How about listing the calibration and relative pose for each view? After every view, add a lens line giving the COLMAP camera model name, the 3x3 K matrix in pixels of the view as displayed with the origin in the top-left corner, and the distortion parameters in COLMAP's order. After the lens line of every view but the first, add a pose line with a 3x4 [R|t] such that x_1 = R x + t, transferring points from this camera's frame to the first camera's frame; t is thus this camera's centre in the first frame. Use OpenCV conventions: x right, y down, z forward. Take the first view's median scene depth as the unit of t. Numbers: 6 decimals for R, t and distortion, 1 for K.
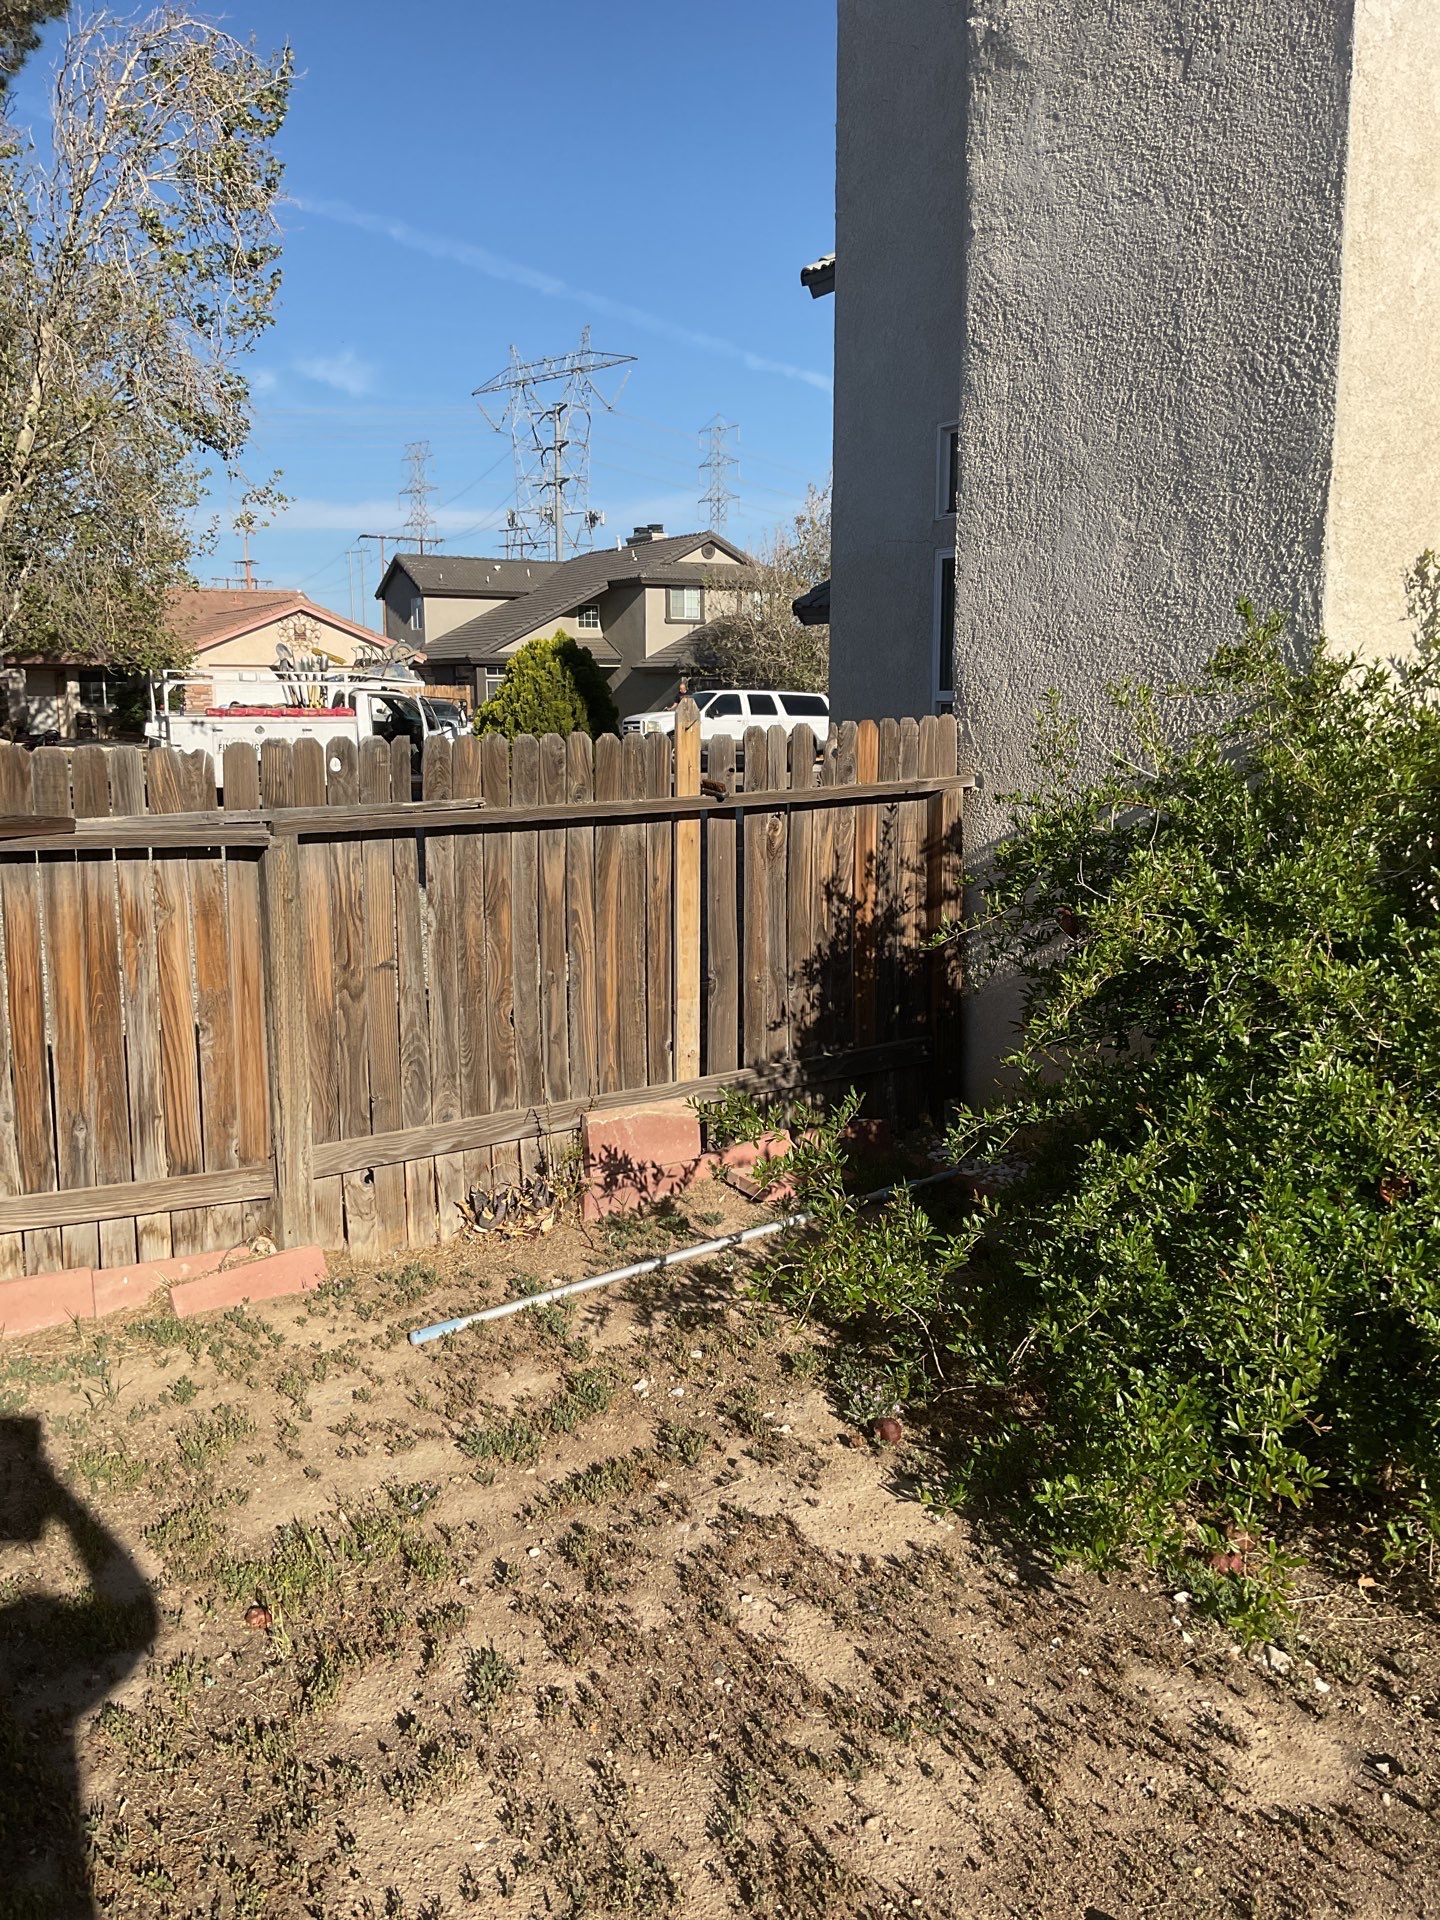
lens RADIAL K [[1587.7, 0, 720.0], [0, 1587.7, 960.0], [0, 0, 1]] dist [0.103983, -0.217801]
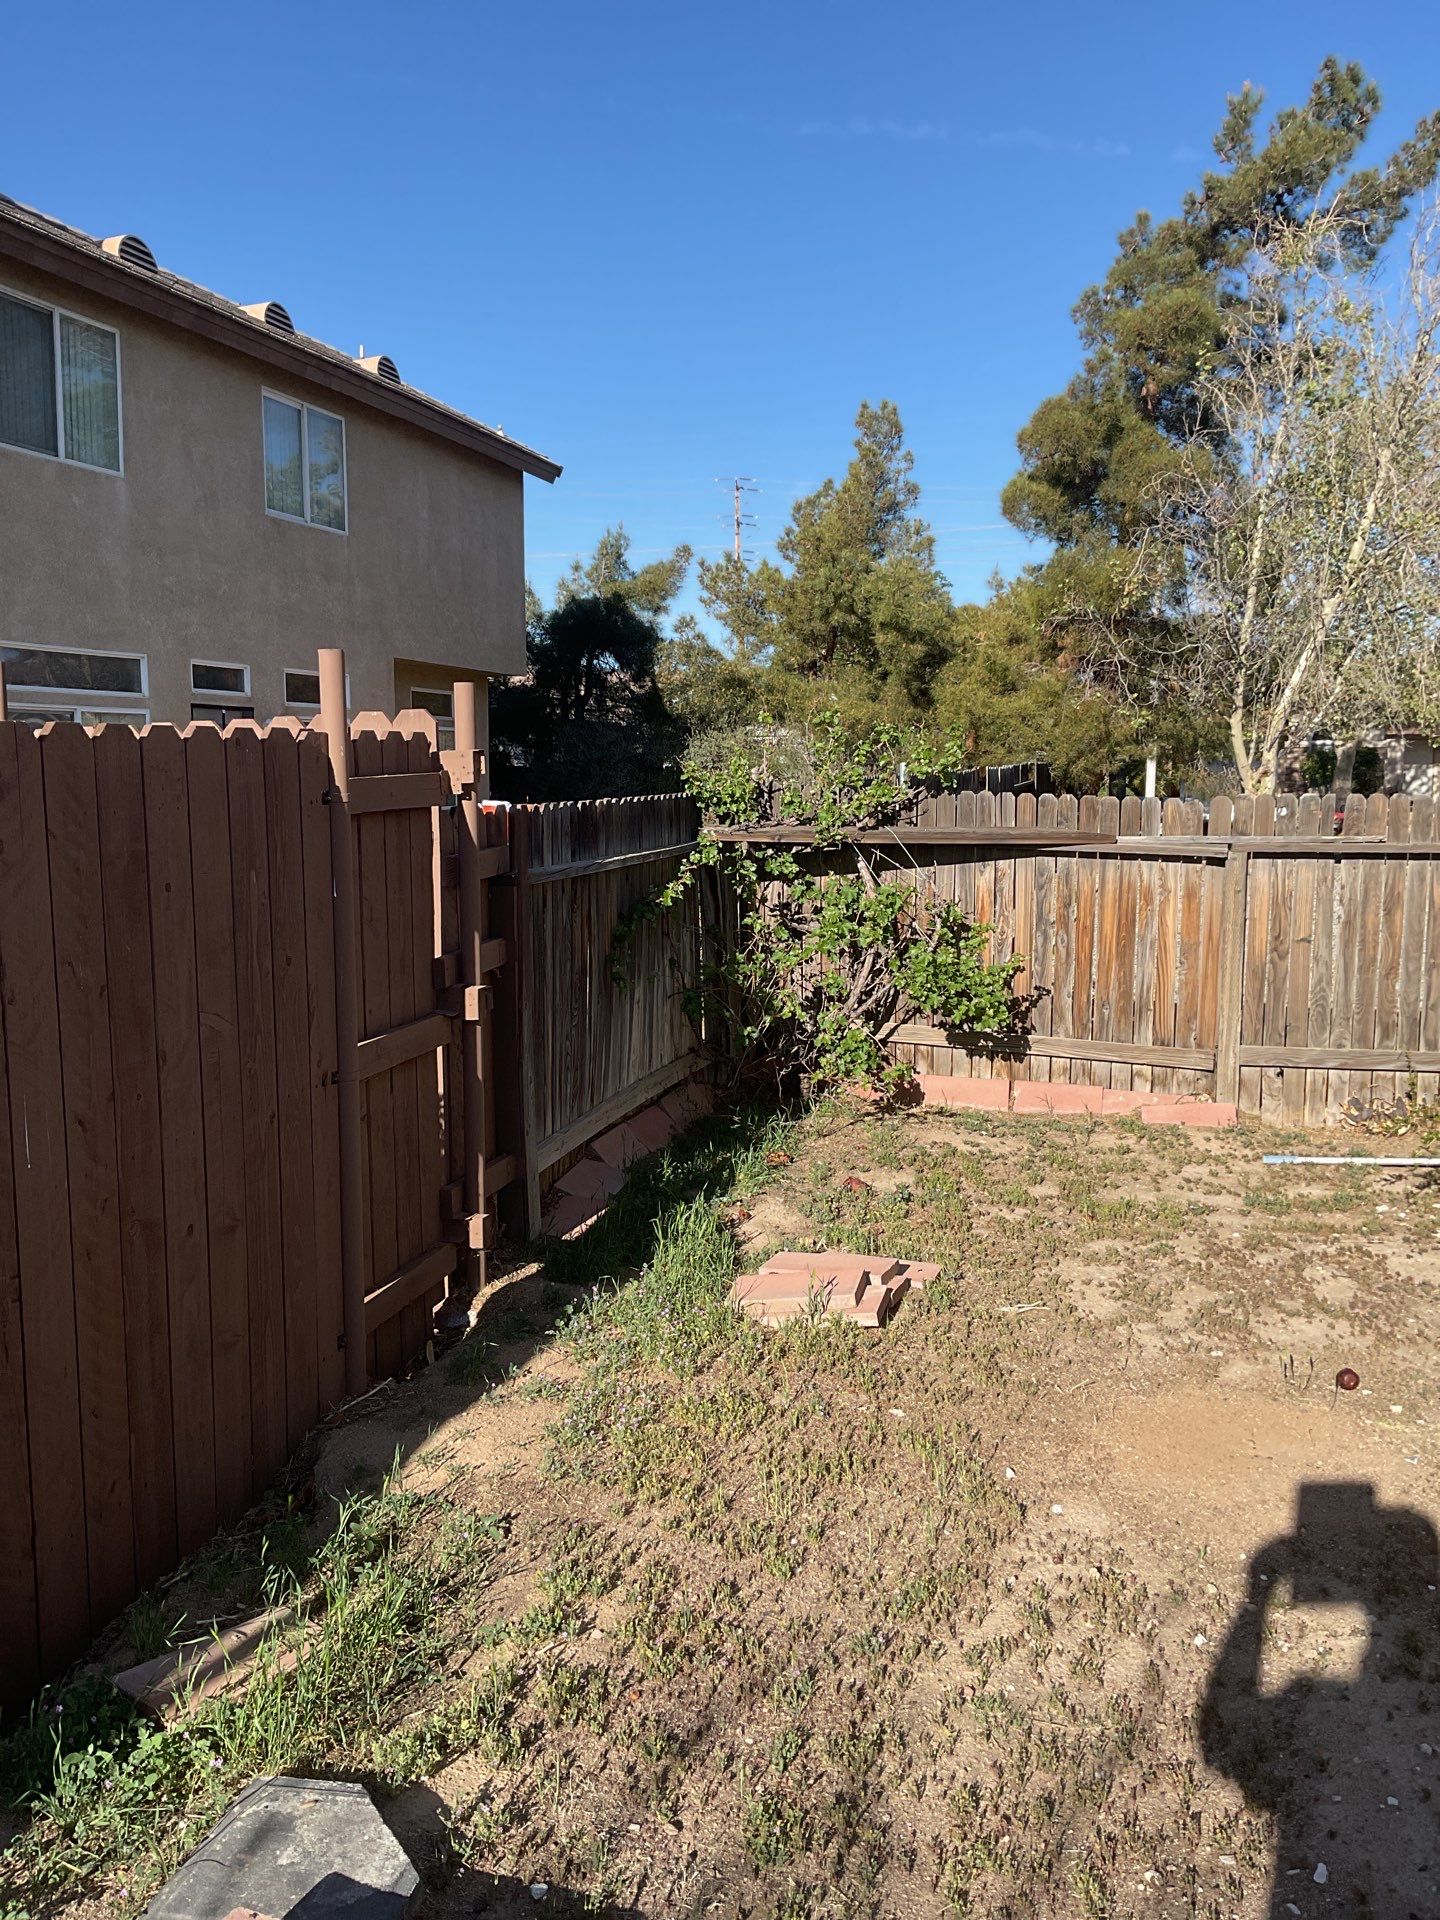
lens RADIAL K [[1587.7, 0, 720.0], [0, 1587.7, 960.0], [0, 0, 1]] dist [0.103983, -0.217801]
pose [[0.678714, 0.094947, -0.728239, 0.578668], [-0.124787, 0.992098, 0.013048, 0.078129], [0.723723, 0.082019, 0.685199, -0.520295]]
